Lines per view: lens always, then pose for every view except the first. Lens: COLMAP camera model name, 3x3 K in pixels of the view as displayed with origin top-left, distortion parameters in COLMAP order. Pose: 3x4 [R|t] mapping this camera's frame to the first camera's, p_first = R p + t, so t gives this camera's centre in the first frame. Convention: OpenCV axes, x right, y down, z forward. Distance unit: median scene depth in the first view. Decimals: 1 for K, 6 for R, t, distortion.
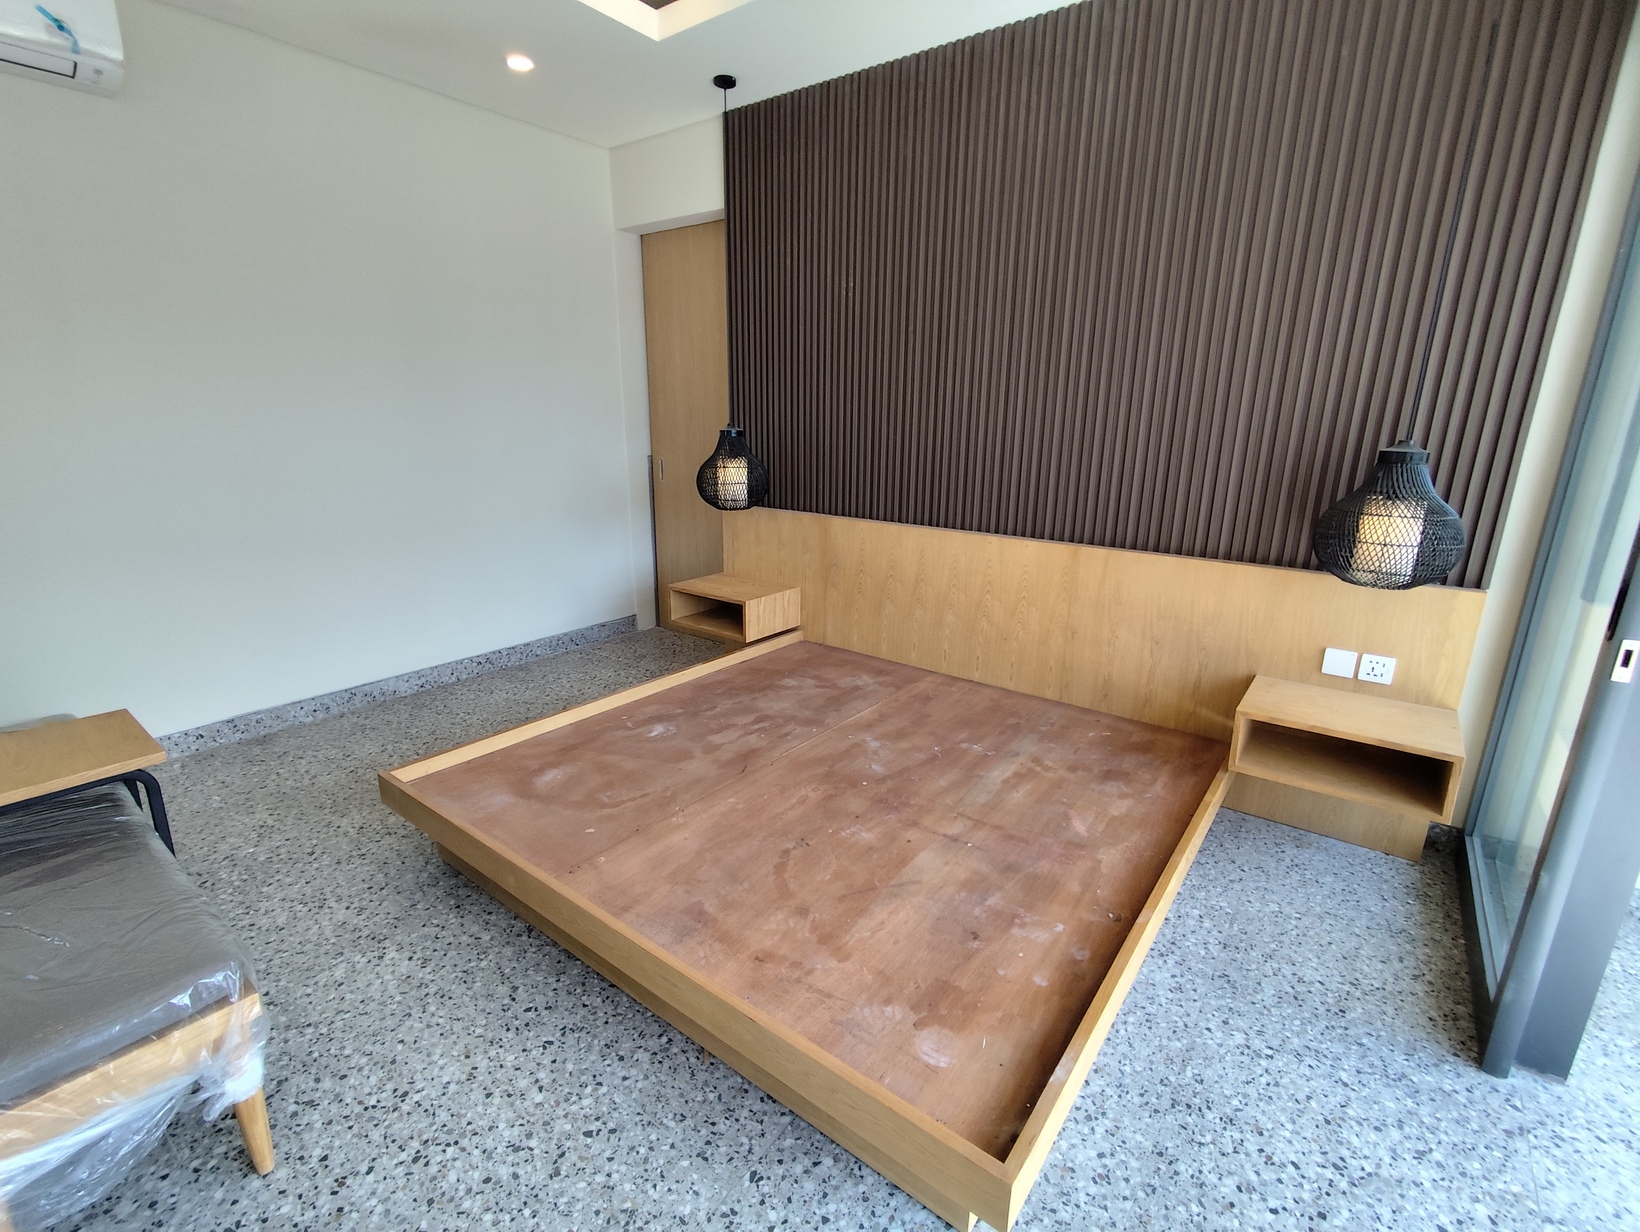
lens RADIAL K [[750.2, 0, 820.0], [0, 750.2, 616.0], [0, 0, 1]] dist [-0.000357, 0.000152]
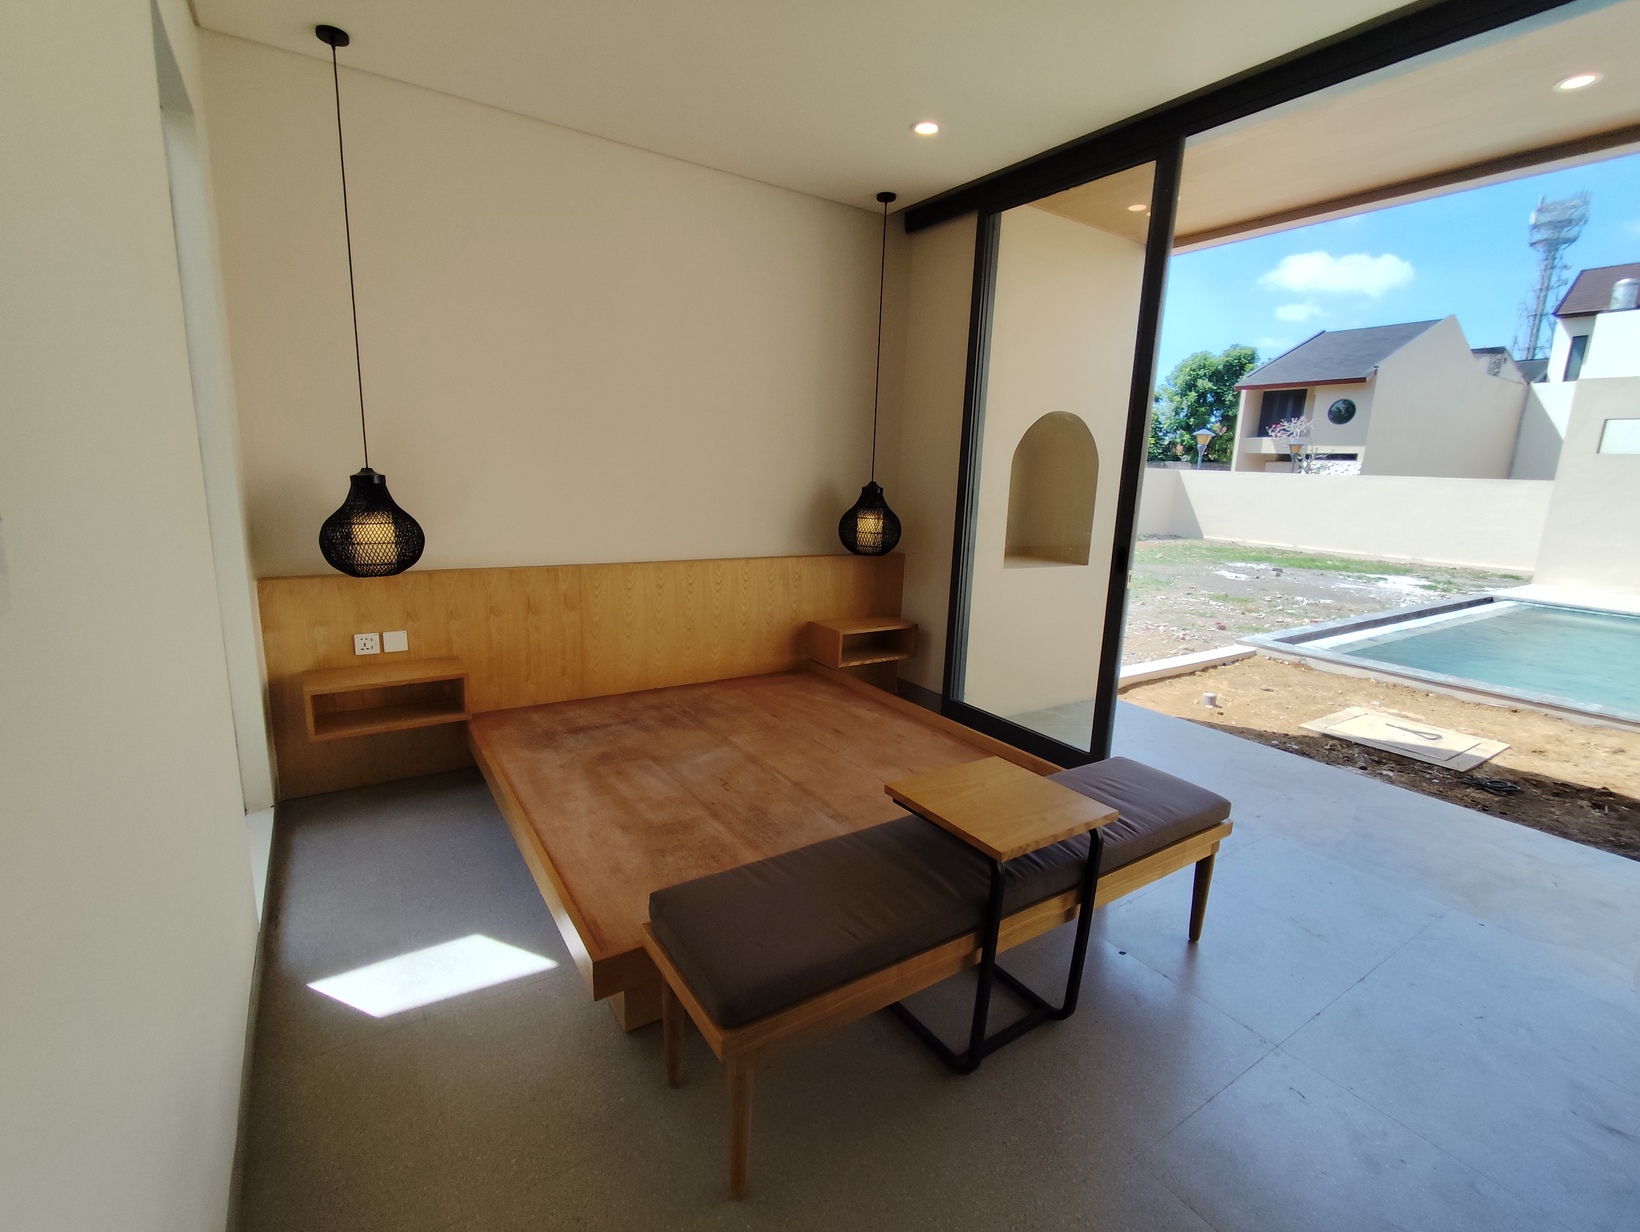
lens RADIAL K [[750.2, 0, 820.0], [0, 750.2, 616.0], [0, 0, 1]] dist [-0.000357, 0.000152]
pose [[0.329415, -0.185939, 0.925696, -1.301105], [0.207012, 0.970786, 0.121329, -0.201436], [-0.921212, 0.151663, 0.358283, 0.639942]]
